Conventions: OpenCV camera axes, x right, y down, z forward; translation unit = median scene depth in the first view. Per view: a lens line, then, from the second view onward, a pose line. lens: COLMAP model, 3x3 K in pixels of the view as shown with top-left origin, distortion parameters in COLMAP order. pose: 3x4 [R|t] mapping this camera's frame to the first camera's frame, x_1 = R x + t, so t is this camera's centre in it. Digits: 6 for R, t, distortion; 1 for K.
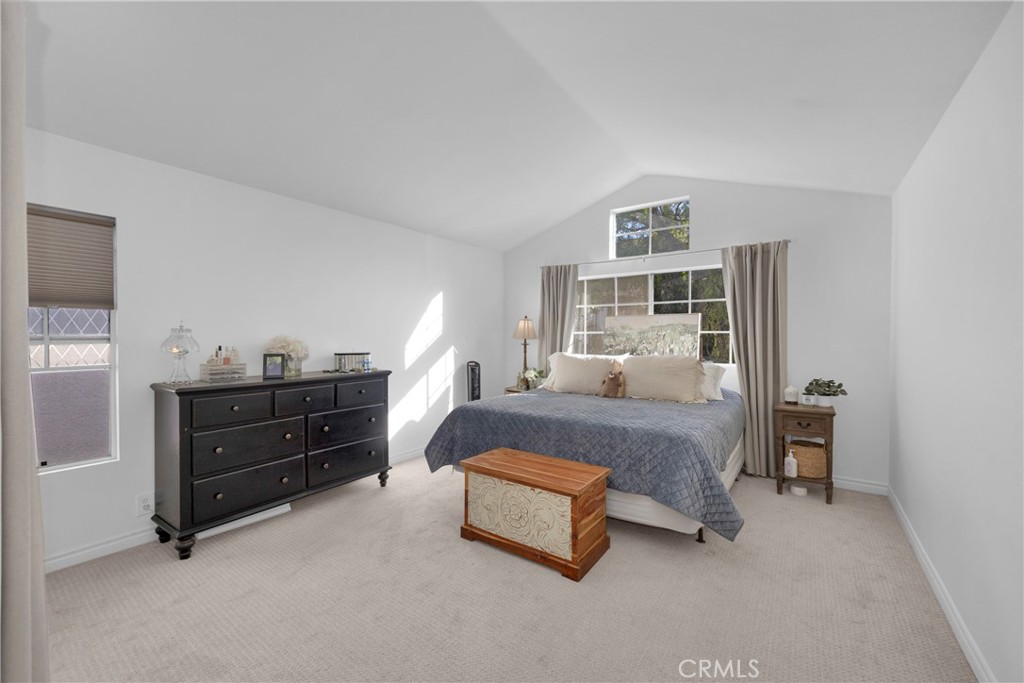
lens RADIAL K [[409.1, 0, 512.4], [0, 409.1, 340.5], [0, 0, 1]] dist [-0.000784, -0.000141]
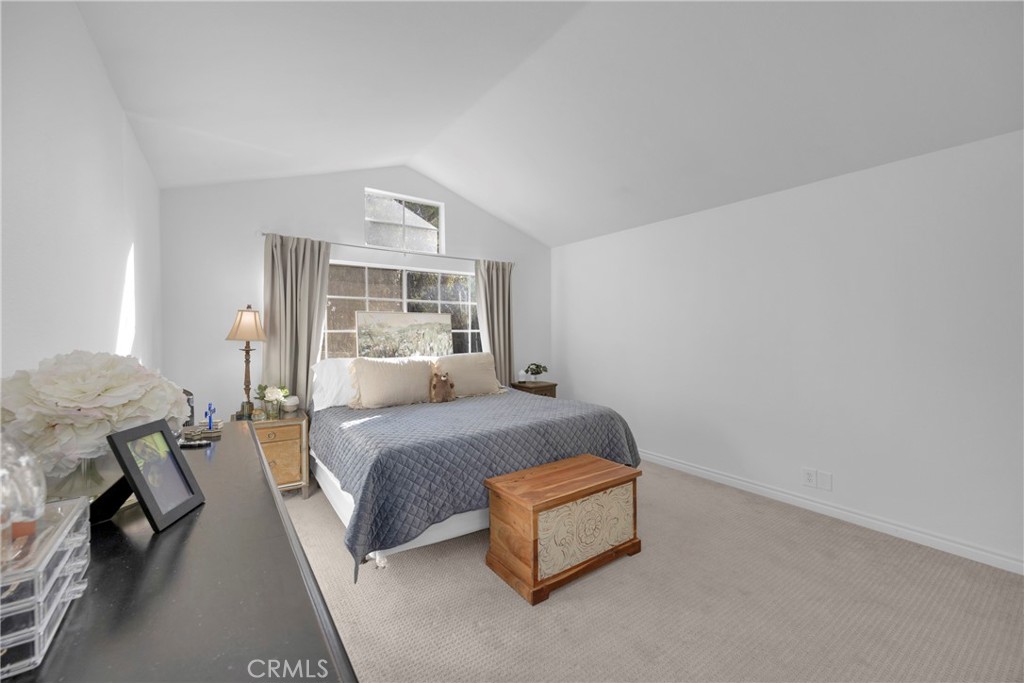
lens RADIAL K [[409.1, 0, 512.9], [0, 409.1, 332.6], [0, 0, 1]] dist [-0.000784, -0.000141]
pose [[0.319995, -0.006017, 0.947400, -0.514787], [0.014126, 0.999899, 0.001579, -0.014616], [-0.947314, 0.012877, 0.320048, 0.478628]]
